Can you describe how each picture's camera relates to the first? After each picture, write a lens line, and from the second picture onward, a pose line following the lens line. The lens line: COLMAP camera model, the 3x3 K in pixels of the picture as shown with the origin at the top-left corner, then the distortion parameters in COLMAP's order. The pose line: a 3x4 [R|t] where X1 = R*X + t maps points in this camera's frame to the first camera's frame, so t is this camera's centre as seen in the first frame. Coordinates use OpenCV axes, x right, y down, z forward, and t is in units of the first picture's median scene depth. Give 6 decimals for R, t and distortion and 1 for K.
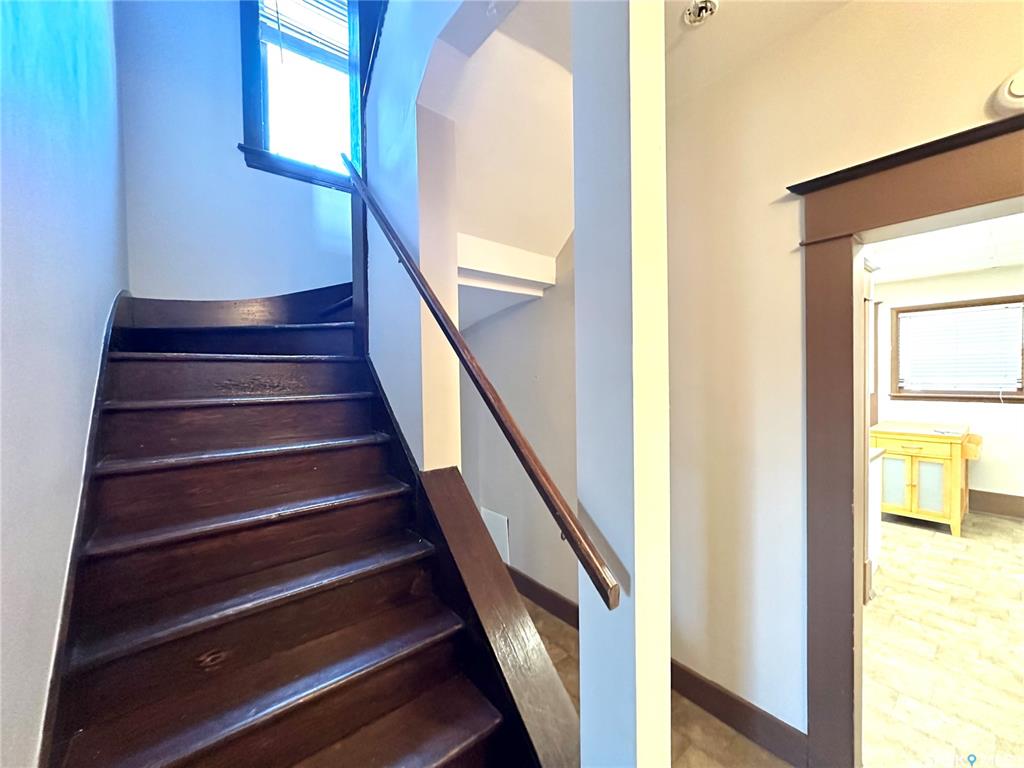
lens RADIAL K [[409.1, 0, 512.0], [0, 409.1, 384.0], [0, 0, 1]] dist [-0.000269, -0.000445]
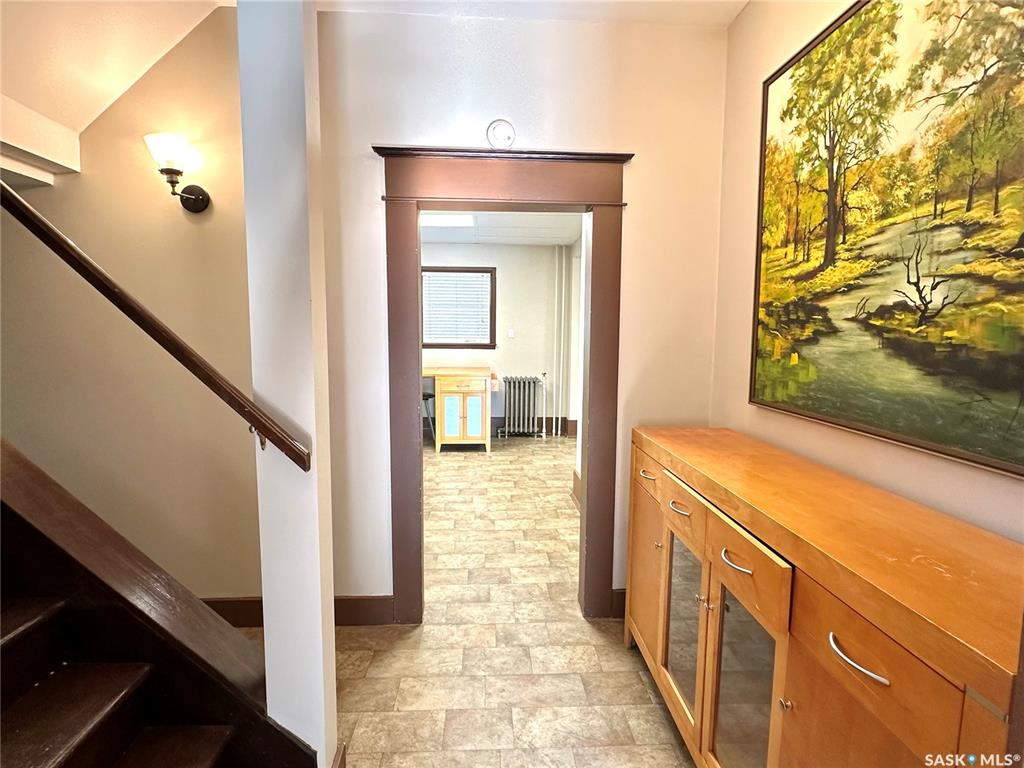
lens RADIAL K [[531.8, 0, 512.0], [0, 531.8, 384.0], [0, 0, 1]] dist [0.001705, 0.000531]
pose [[0.585059, -0.059913, 0.808775, -0.345863], [-0.000943, 0.997216, 0.074555, 0.078047], [-0.810990, -0.044382, 0.583374, -0.227166]]
